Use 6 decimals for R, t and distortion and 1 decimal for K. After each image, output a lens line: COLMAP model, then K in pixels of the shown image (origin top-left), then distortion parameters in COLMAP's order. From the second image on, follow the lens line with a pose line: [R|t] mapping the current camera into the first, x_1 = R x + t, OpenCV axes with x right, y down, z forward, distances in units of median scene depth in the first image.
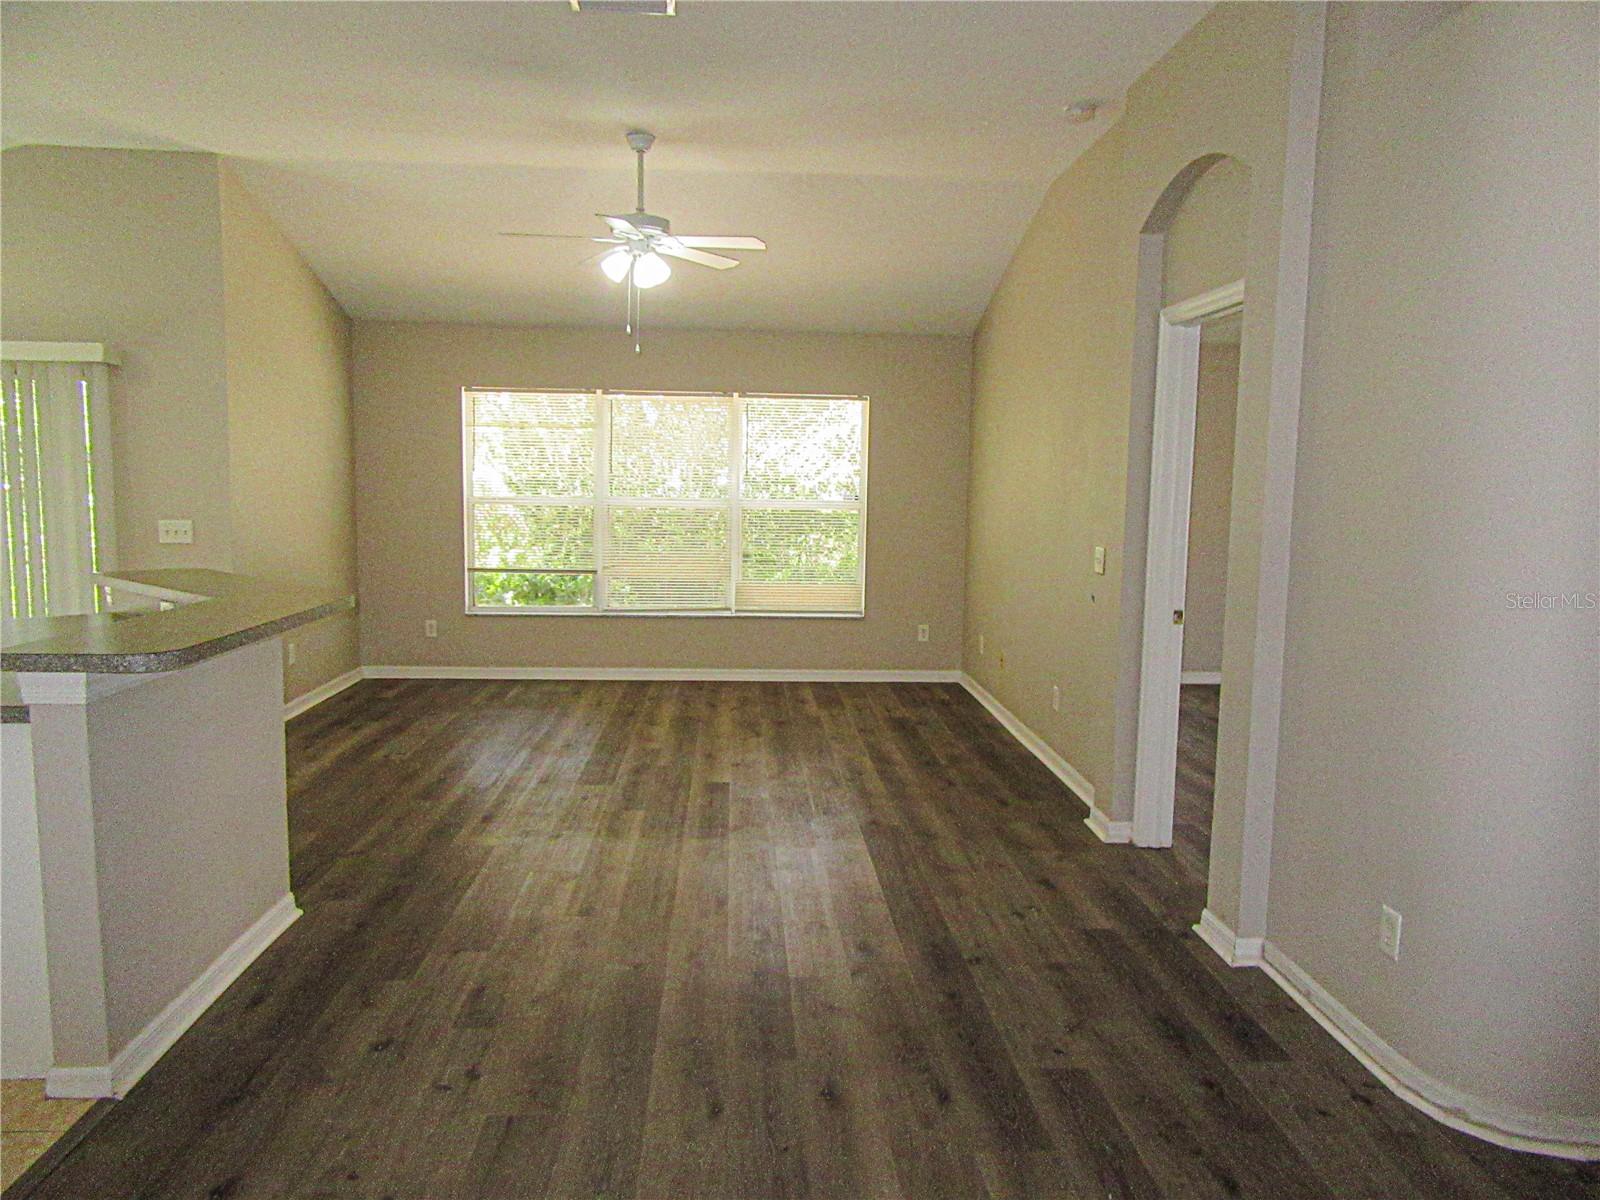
lens RADIAL K [[1189.9, 0, 800.9], [0, 1189.9, 597.0], [0, 0, 1]] dist [0.002602, -0.008567]
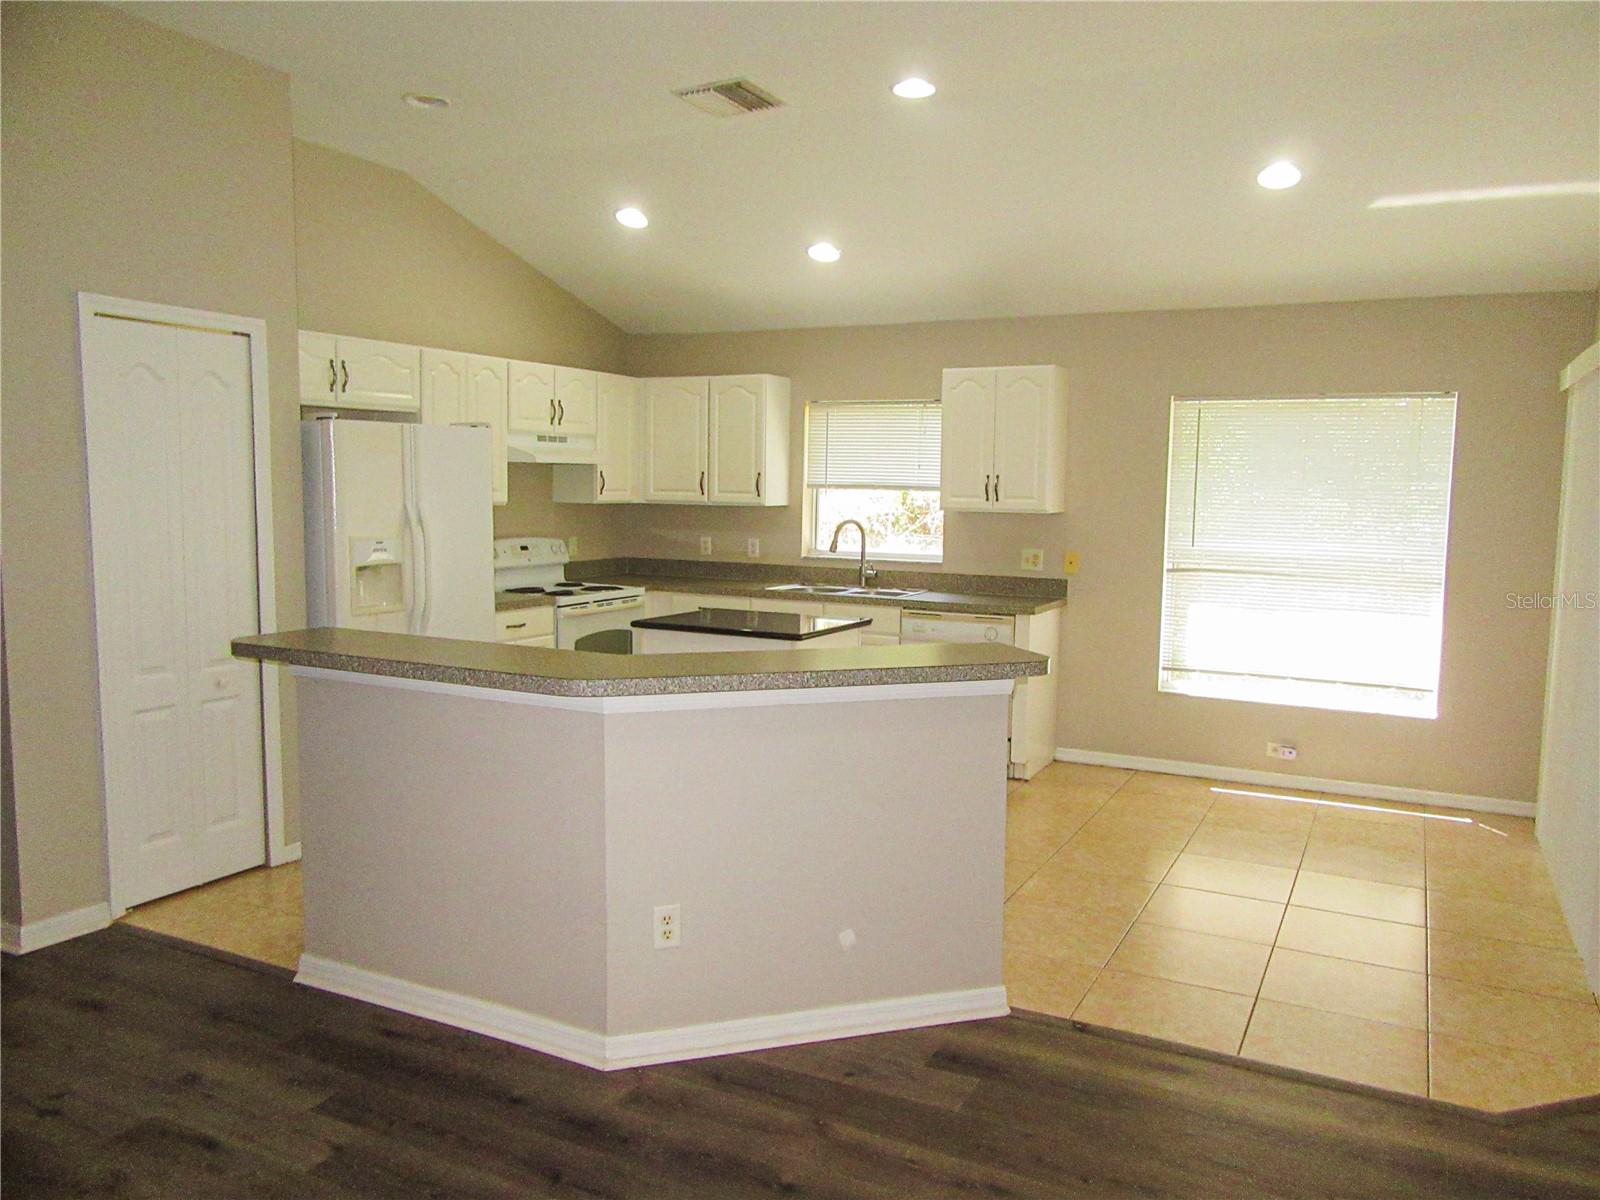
lens RADIAL K [[1189.9, 0, 801.1], [0, 1189.9, 598.5], [0, 0, 1]] dist [0.002602, -0.008567]
pose [[-0.505541, 0.067074, -0.860191, 0.117356], [-0.109600, 0.983905, 0.141133, -0.115105], [0.855813, 0.165626, -0.490053, 1.003431]]
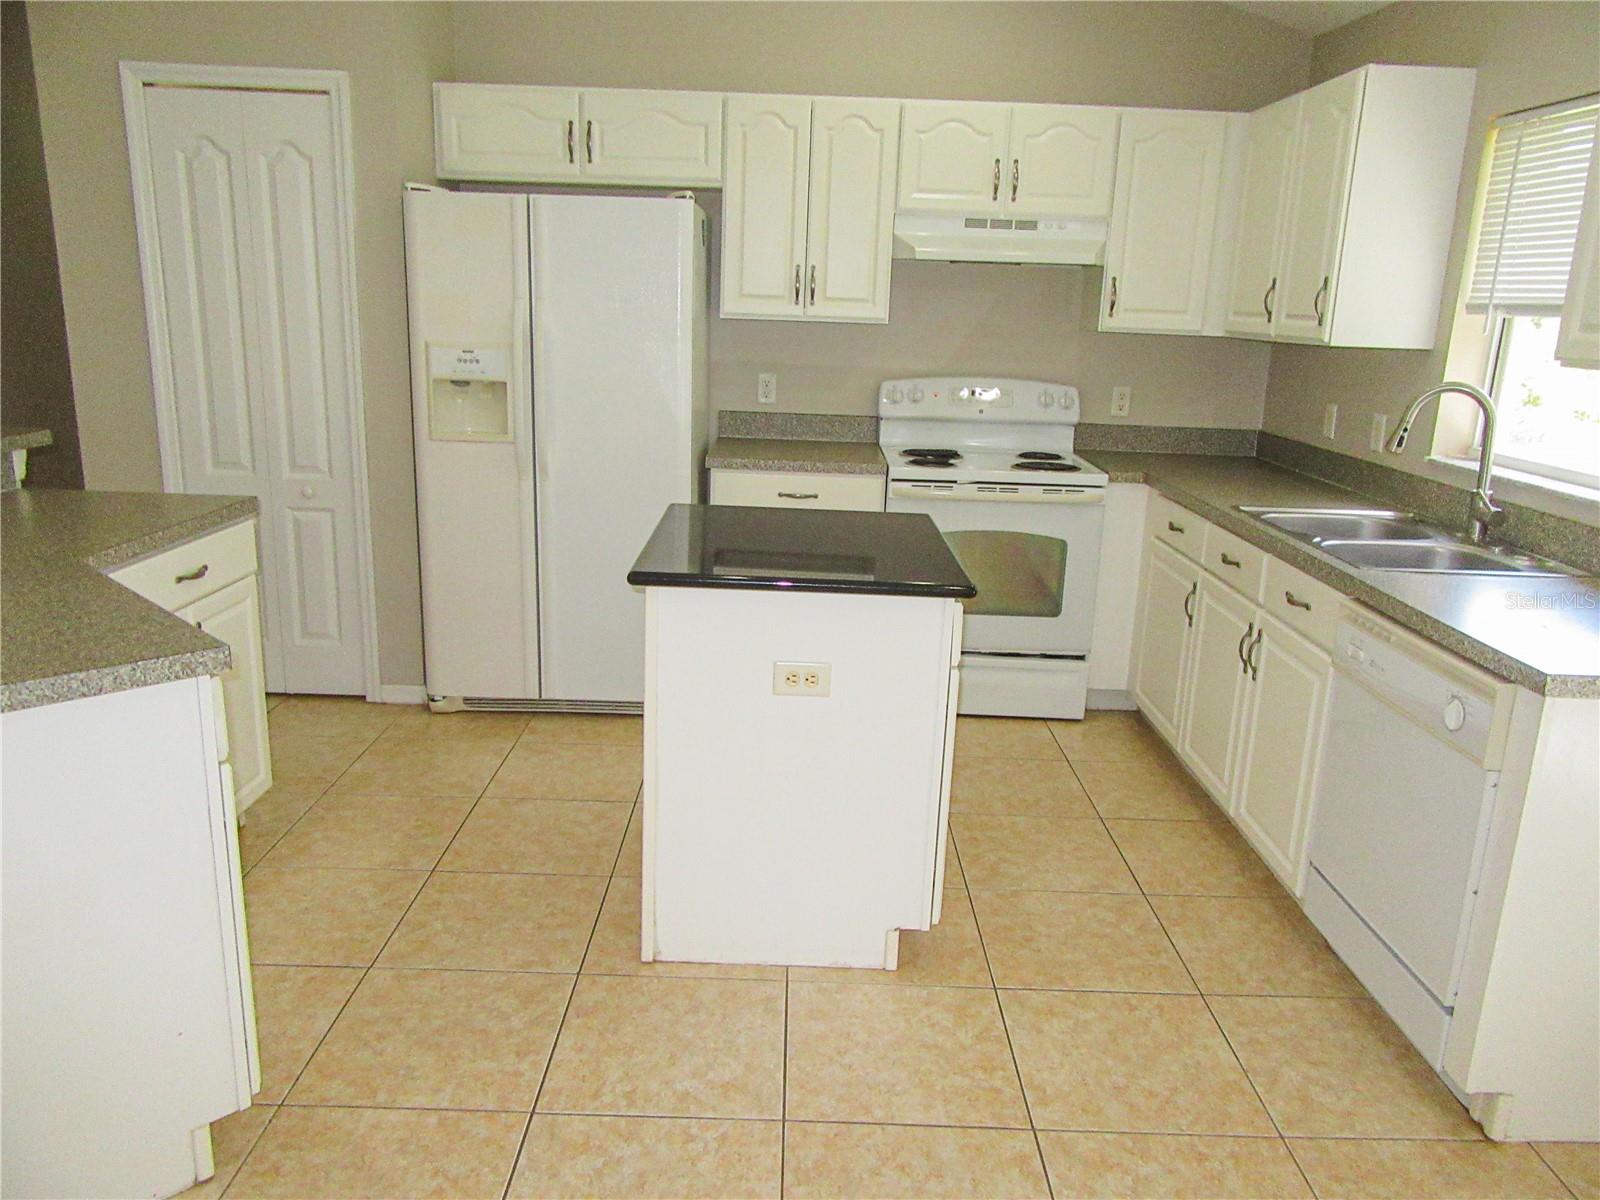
lens RADIAL K [[1189.9, 0, 798.0], [0, 1189.9, 595.4], [0, 0, 1]] dist [0.002602, -0.008567]
pose [[-0.997515, -0.057716, 0.040411, -0.688117], [-0.040319, 0.937965, 0.344377, -0.111021], [-0.057780, 0.341892, -0.937961, 0.988749]]
